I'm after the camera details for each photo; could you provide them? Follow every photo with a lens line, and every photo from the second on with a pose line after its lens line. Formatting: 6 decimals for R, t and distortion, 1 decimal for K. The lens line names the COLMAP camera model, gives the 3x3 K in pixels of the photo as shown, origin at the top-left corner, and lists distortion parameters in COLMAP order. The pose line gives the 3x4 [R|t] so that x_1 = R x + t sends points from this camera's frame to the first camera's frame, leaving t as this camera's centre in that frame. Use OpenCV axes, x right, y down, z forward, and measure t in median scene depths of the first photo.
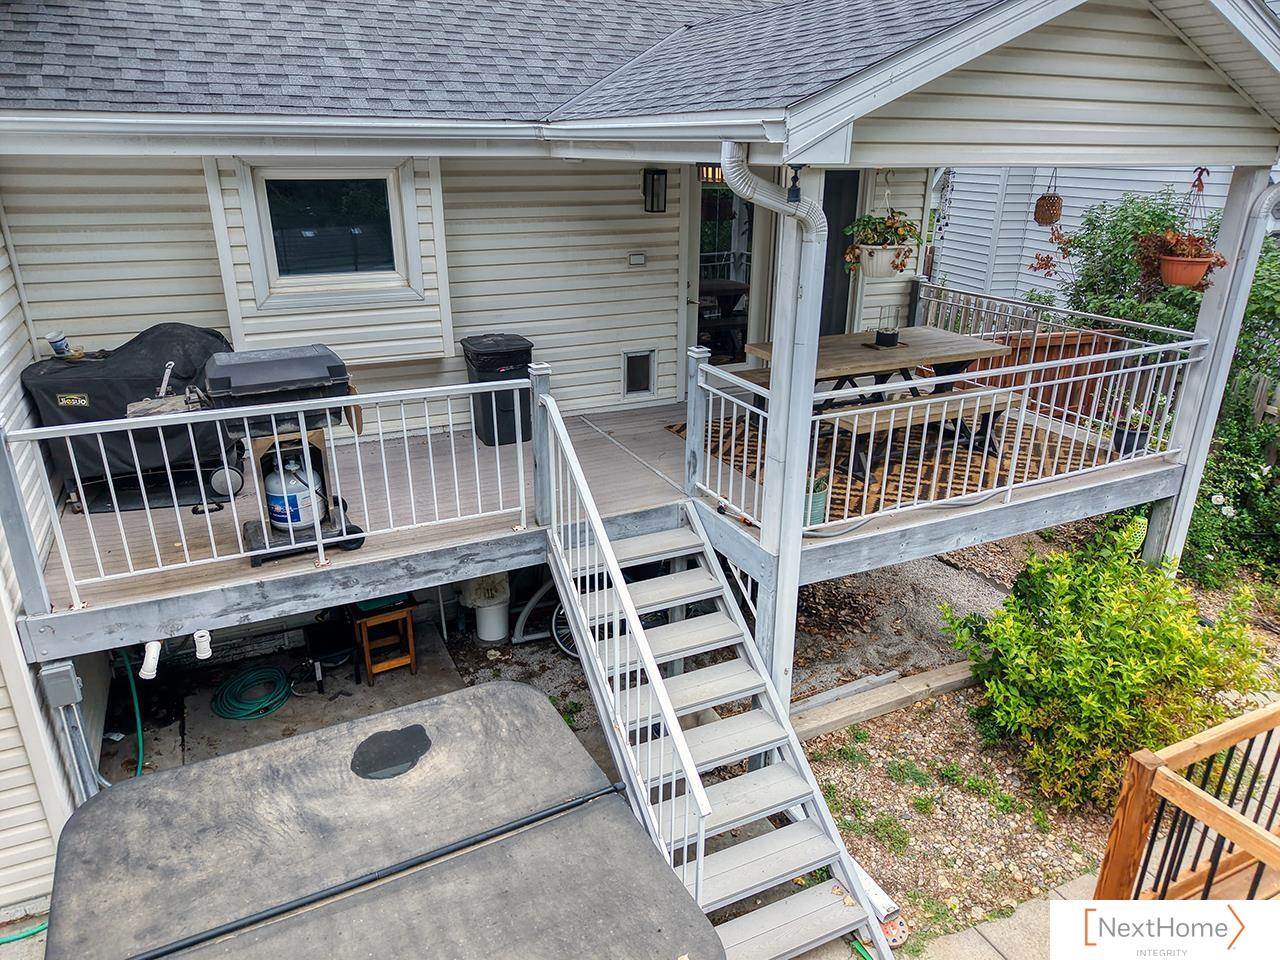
lens RADIAL K [[852.6, 0, 637.3], [0, 852.6, 485.2], [0, 0, 1]] dist [0.027338, -0.030183]
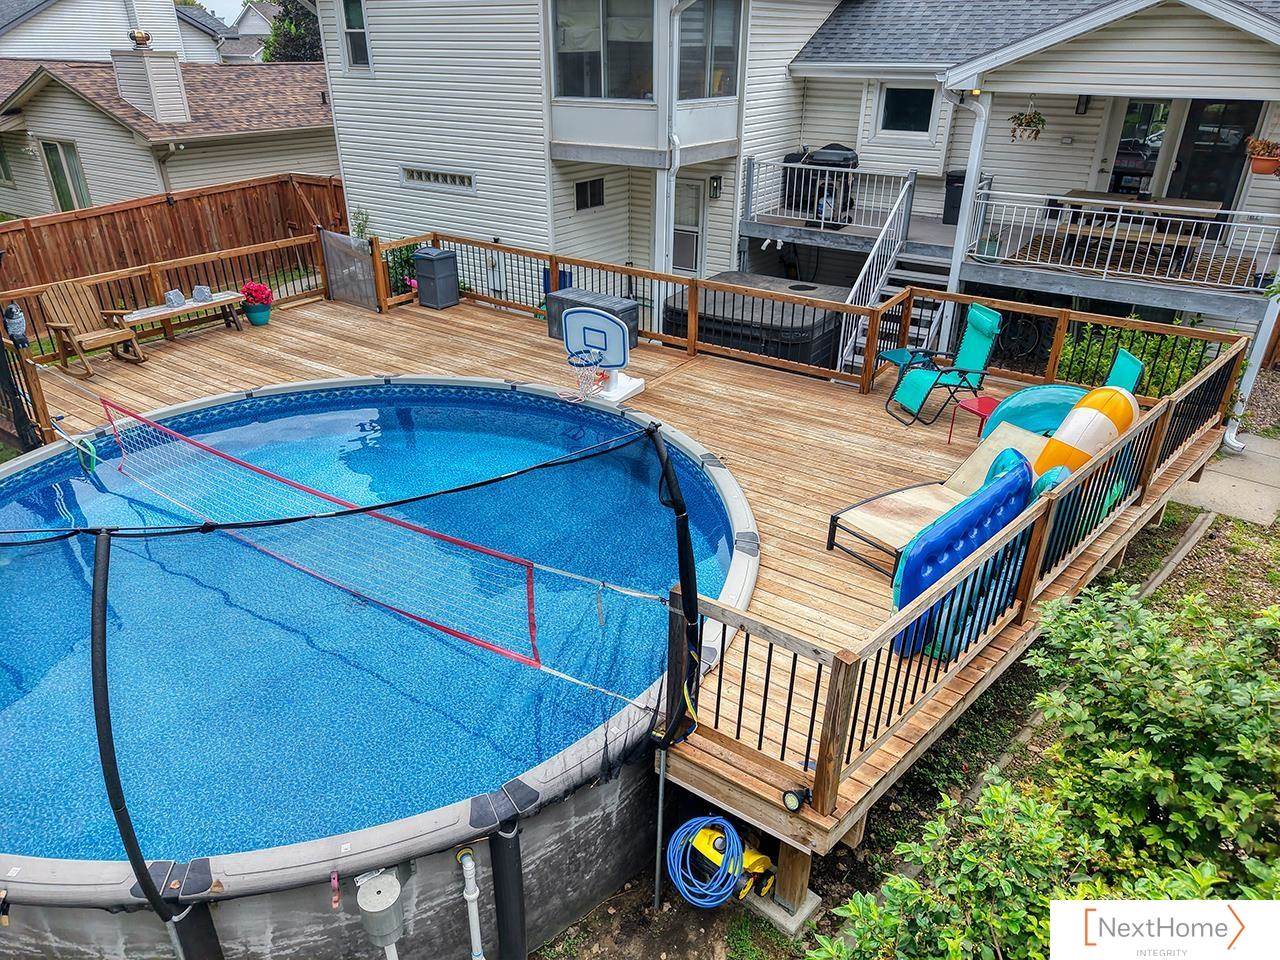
lens RADIAL K [[852.6, 0, 639.9], [0, 852.6, 485.0], [0, 0, 1]] dist [0.027338, -0.030183]
pose [[0.495213, 0.393721, -0.774434, 1.584300], [-0.317145, 0.911821, 0.260769, 0.267659], [0.808816, 0.116471, 0.576413, -0.866605]]
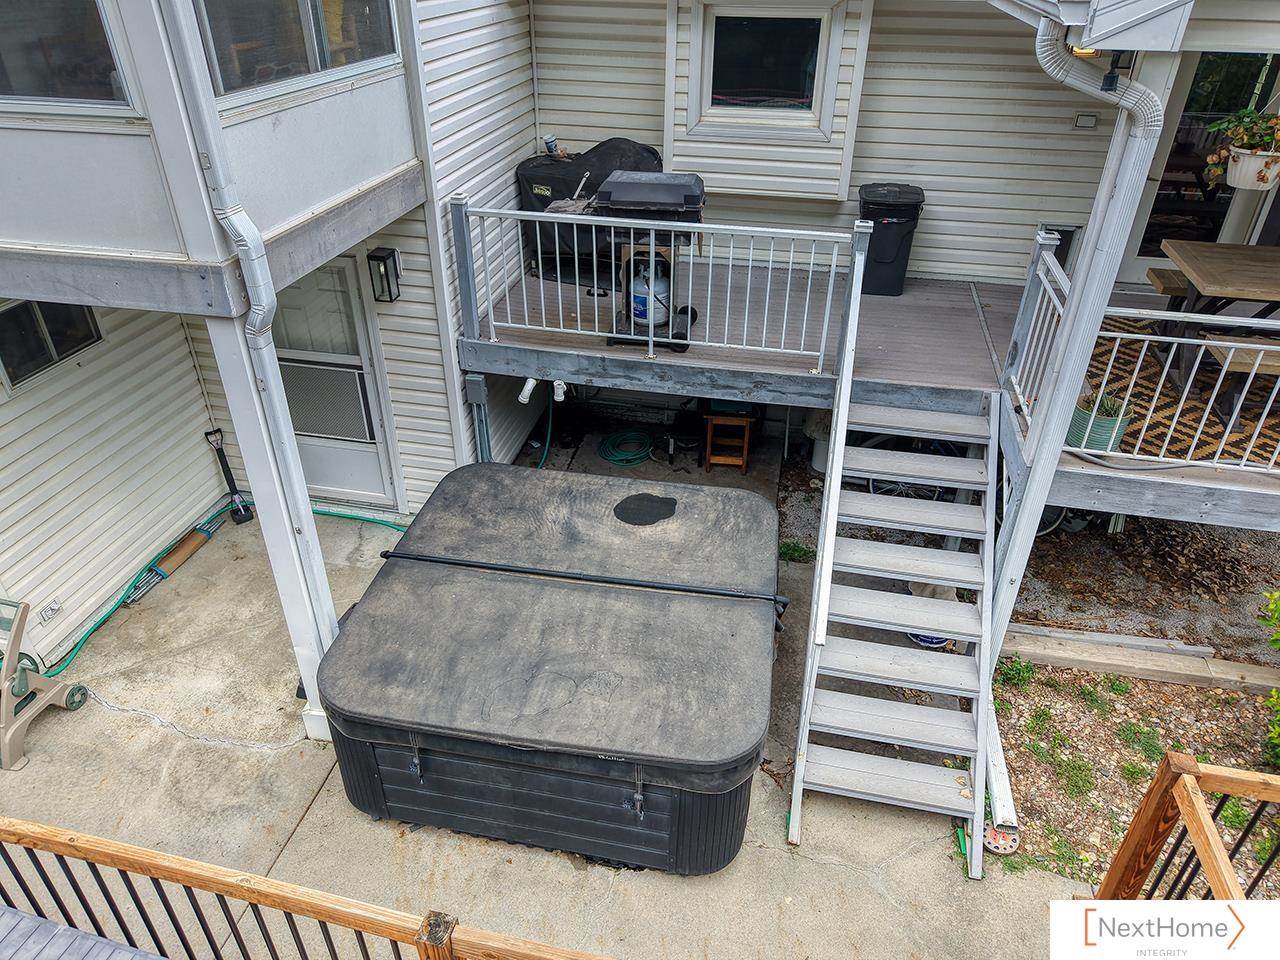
lens RADIAL K [[852.6, 0, 637.6], [0, 852.6, 491.8], [0, 0, 1]] dist [0.027338, -0.030183]
pose [[0.790432, 0.334081, -0.513426, 0.281315], [-0.223898, 0.937755, 0.265491, -0.042897], [0.570163, -0.094898, 0.816032, -0.047743]]
